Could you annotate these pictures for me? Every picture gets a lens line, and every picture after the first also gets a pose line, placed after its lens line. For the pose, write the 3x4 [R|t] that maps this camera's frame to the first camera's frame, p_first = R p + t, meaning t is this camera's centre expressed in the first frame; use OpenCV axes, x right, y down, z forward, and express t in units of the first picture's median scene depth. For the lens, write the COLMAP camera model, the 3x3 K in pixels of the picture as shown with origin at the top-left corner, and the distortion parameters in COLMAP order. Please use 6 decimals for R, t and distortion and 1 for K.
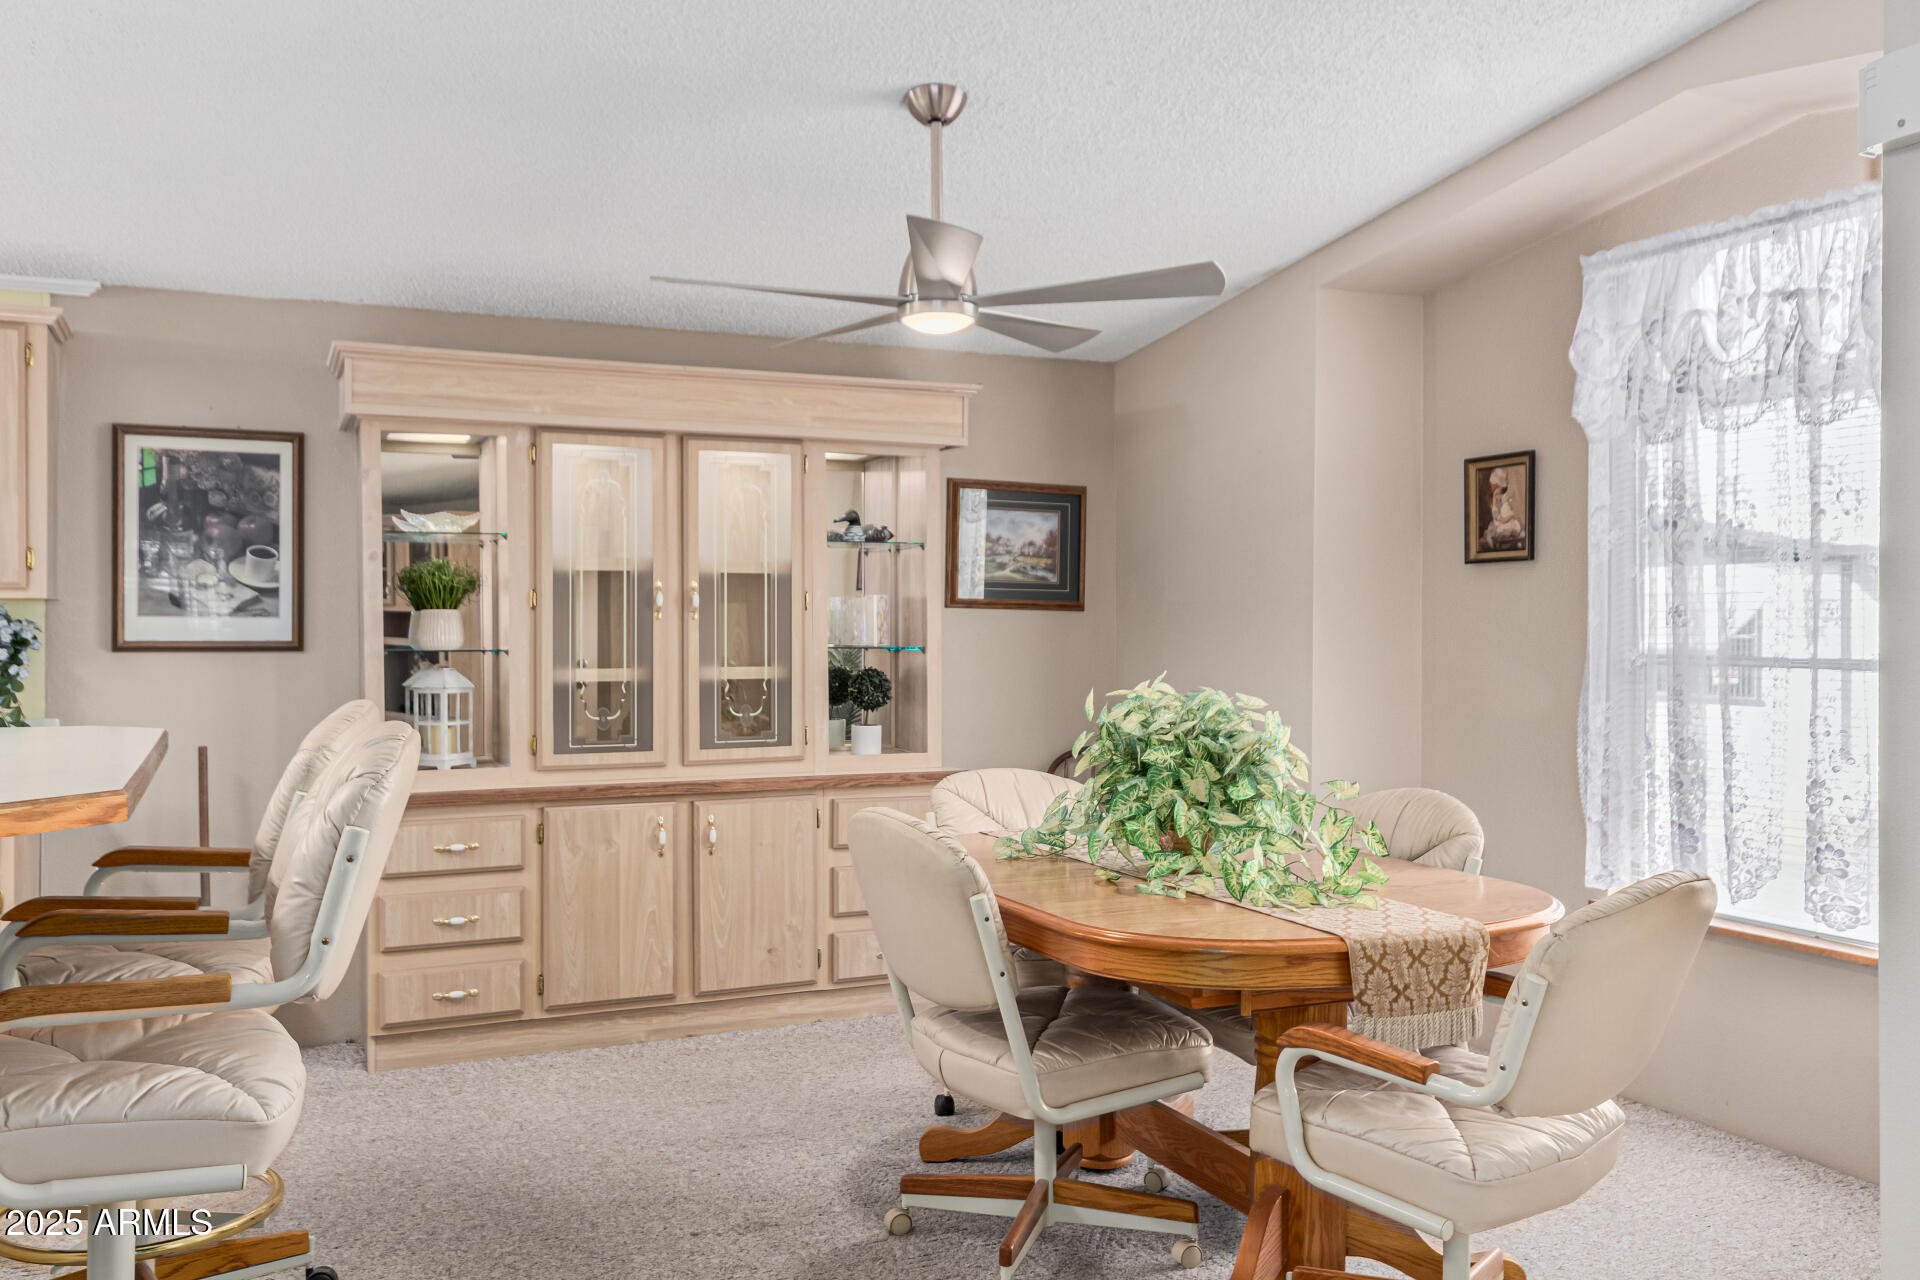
lens RADIAL K [[1572.0, 0, 960.0], [0, 1572.0, 640.0], [0, 0, 1]] dist [0.005788, 0.000135]
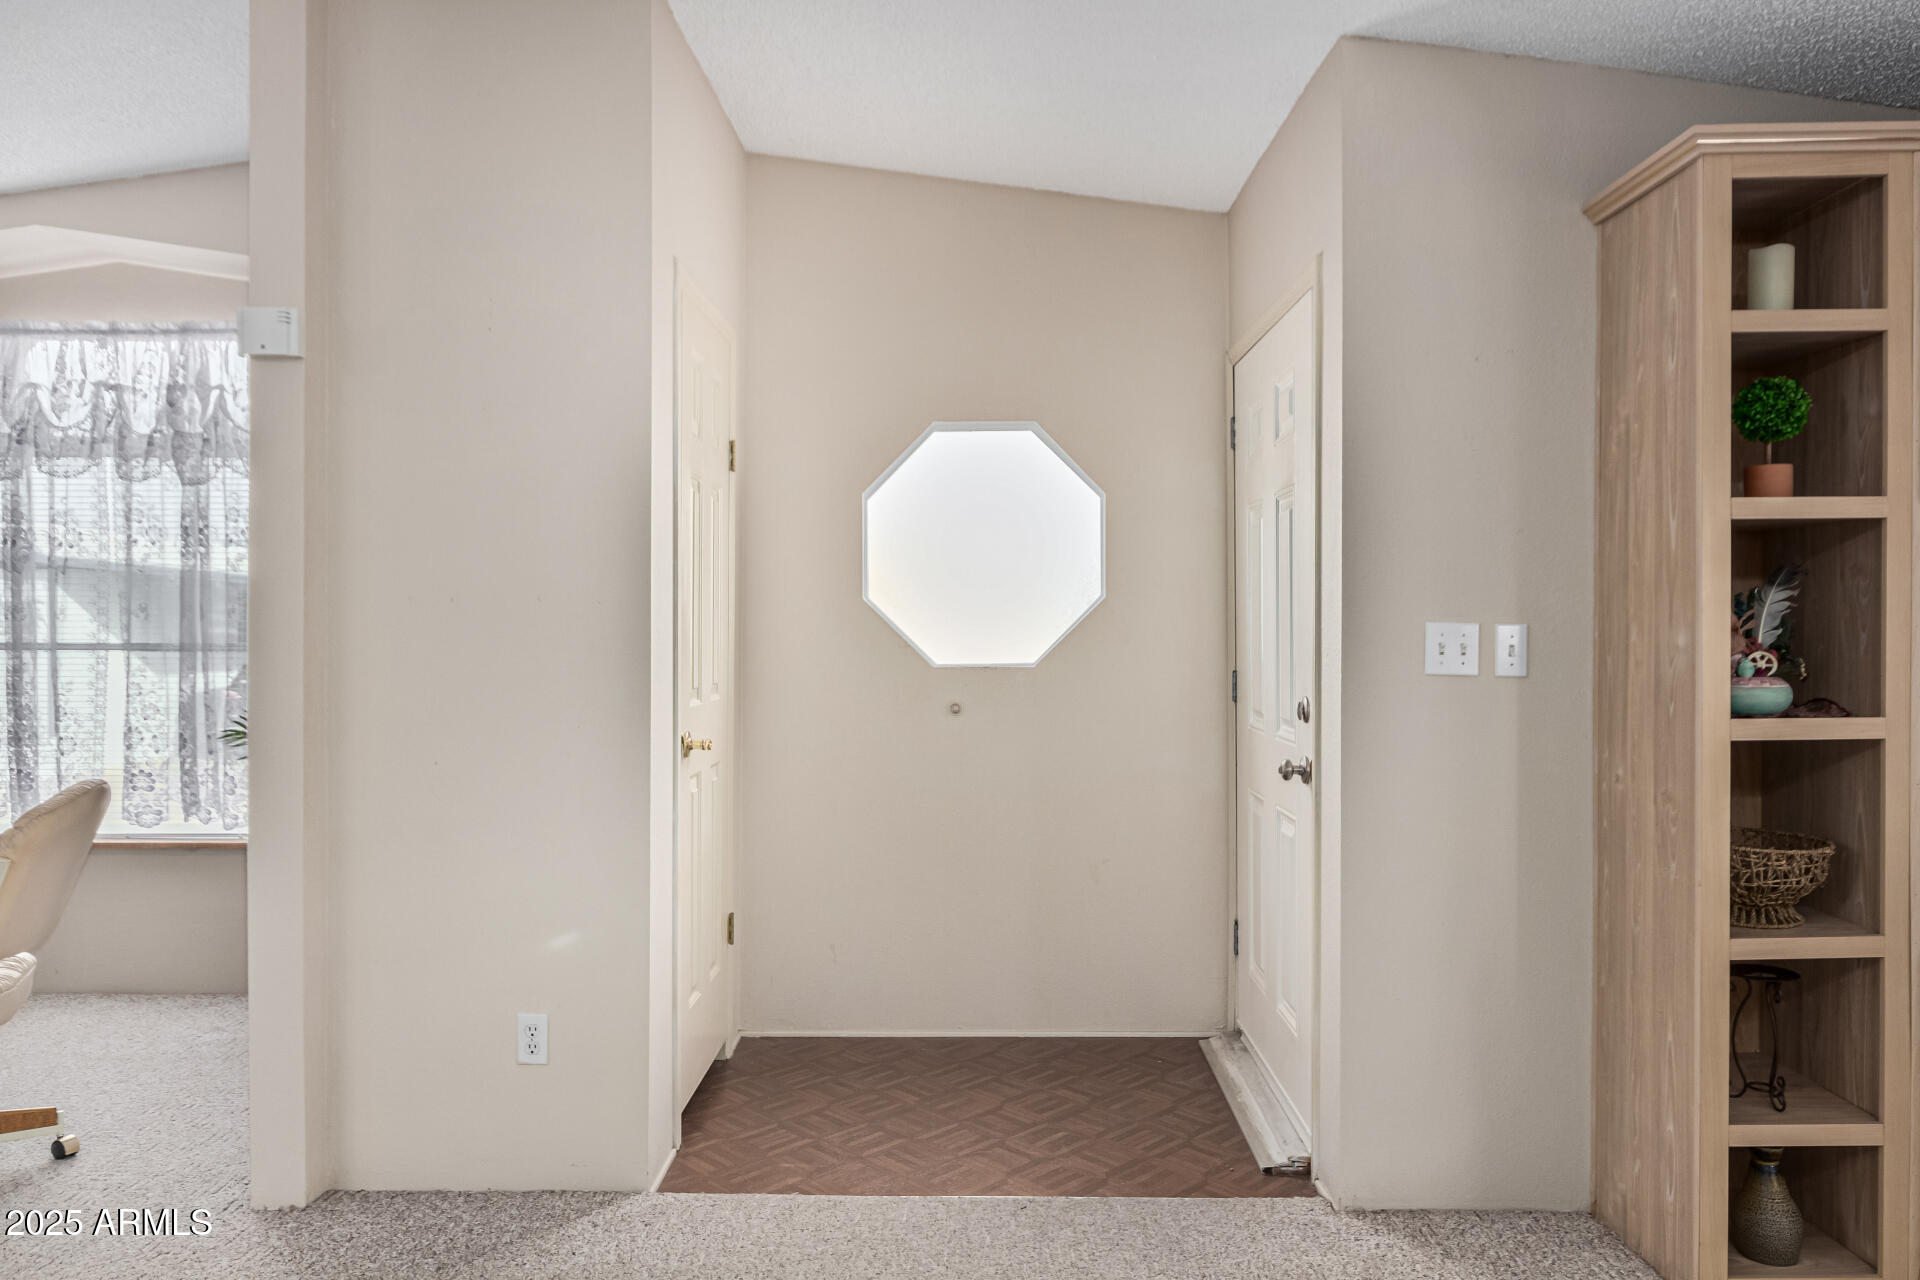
lens RADIAL K [[1273.0, 0, 957.0], [0, 1273.0, 616.9], [0, 0, 1]] dist [0.024694, -0.000569]
pose [[0.419240, 0.007761, 0.907842, -0.203440], [0.005769, 0.999920, -0.011213, 0.005682], [-0.907857, 0.009939, 0.419162, -0.176375]]
